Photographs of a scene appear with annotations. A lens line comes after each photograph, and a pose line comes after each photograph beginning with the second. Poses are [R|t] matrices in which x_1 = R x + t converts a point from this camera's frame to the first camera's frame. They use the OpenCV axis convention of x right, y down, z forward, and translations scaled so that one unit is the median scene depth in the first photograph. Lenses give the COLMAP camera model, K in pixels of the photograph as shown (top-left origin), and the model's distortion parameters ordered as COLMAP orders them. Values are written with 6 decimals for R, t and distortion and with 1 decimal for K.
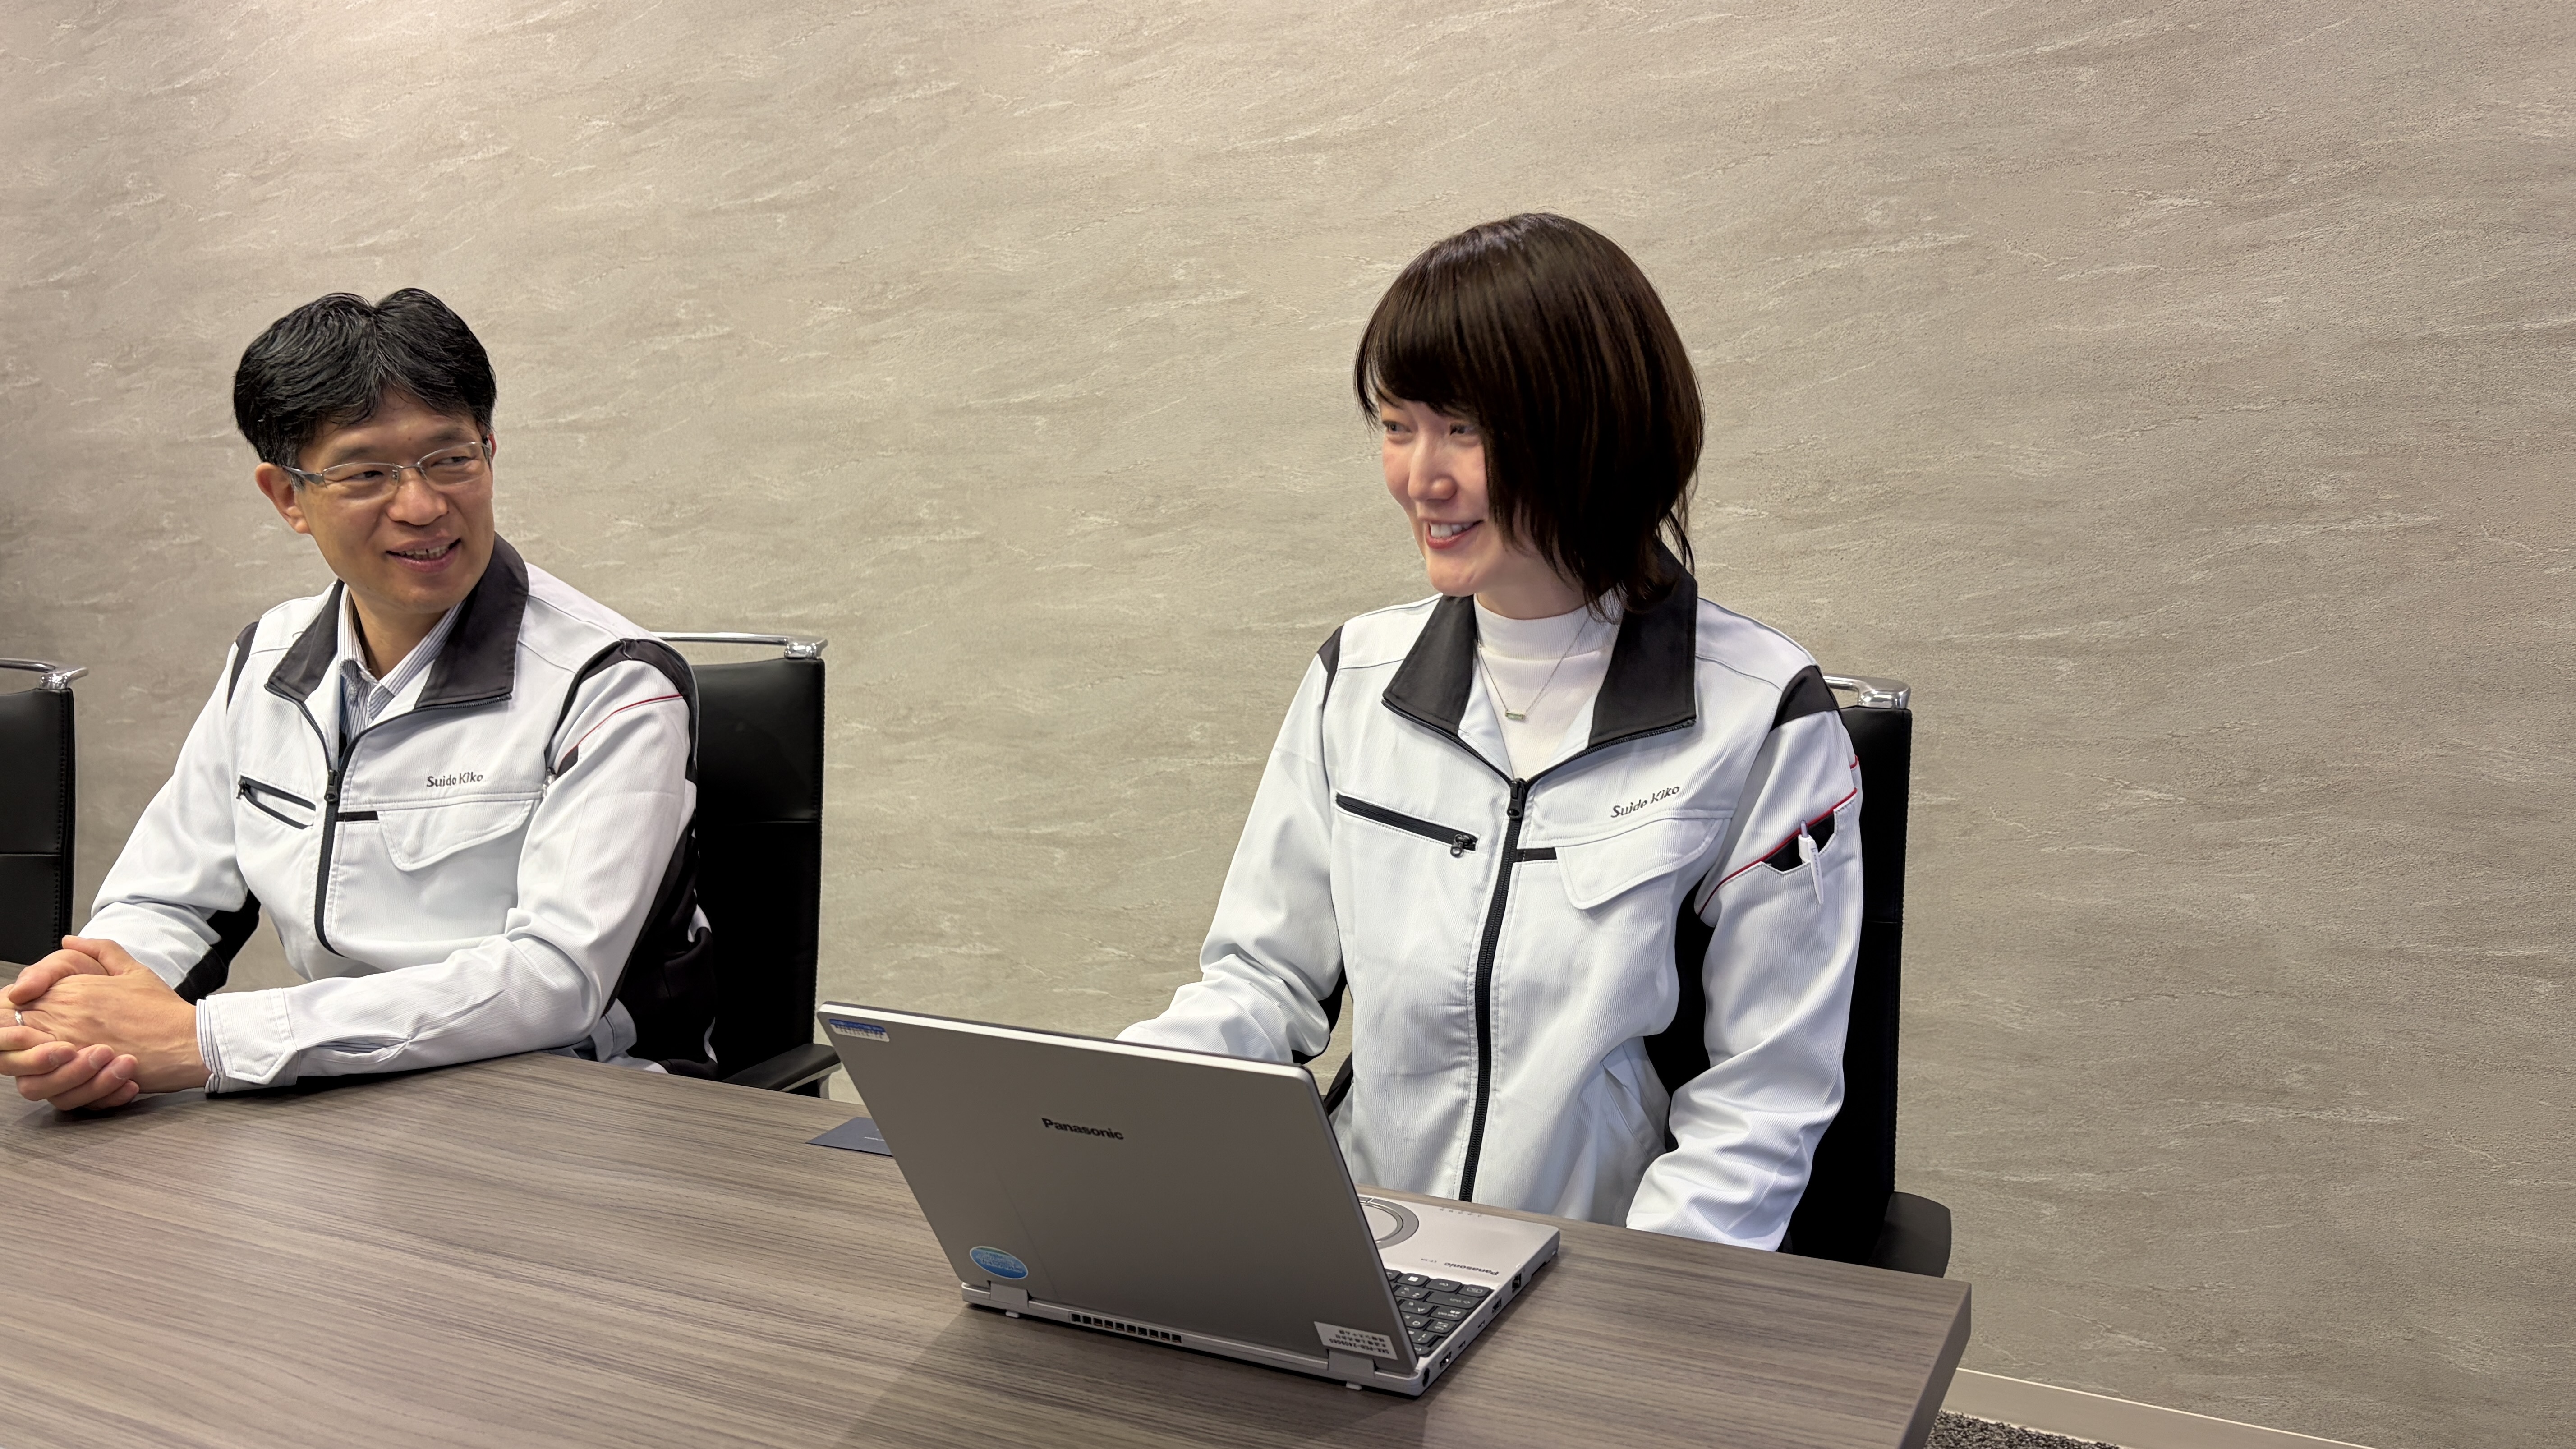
lens RADIAL K [[2031.6, 0, 1289.0], [0, 2031.6, 715.3], [0, 0, 1]] dist [0.025431, 0.002261]
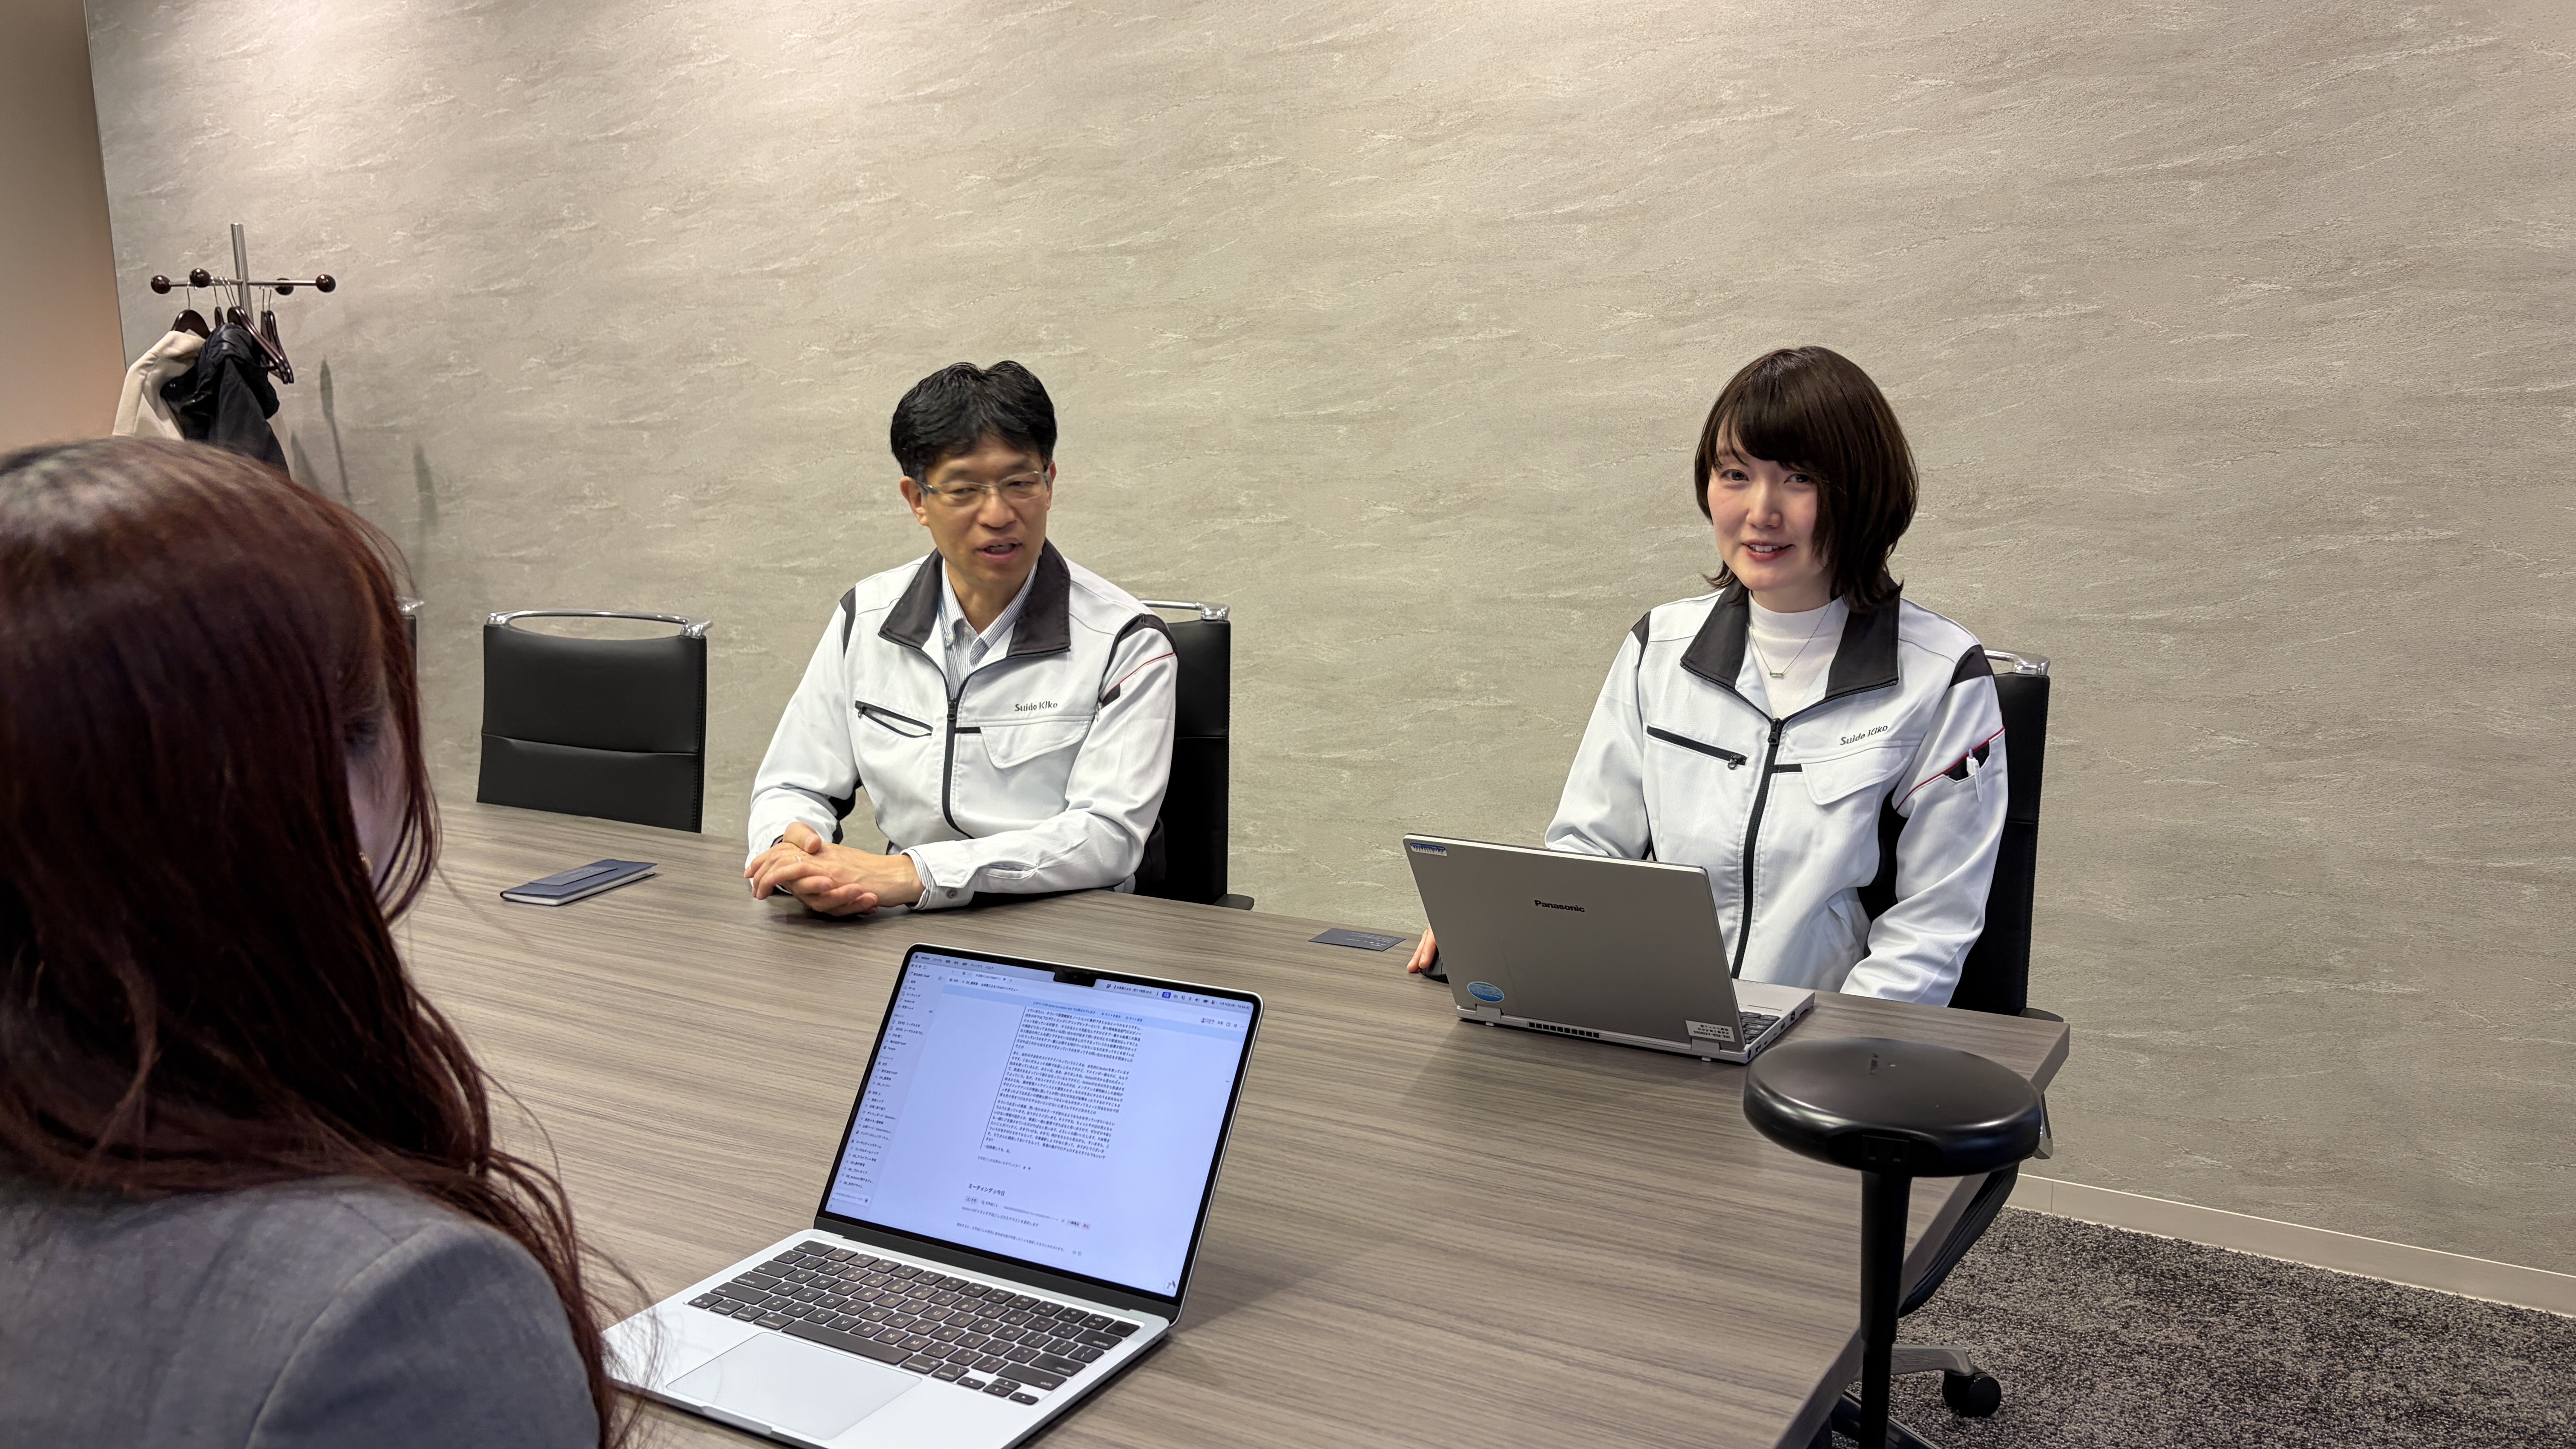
lens RADIAL K [[2082.1, 0, 1288.0], [0, 2082.1, 724.5], [0, 0, 1]] dist [0.031274, 0.005987]
pose [[0.998491, 0.017332, -0.052106, -0.109293], [-0.015575, 0.999303, 0.033939, -0.007104], [0.052658, -0.033076, 0.998065, -0.366799]]
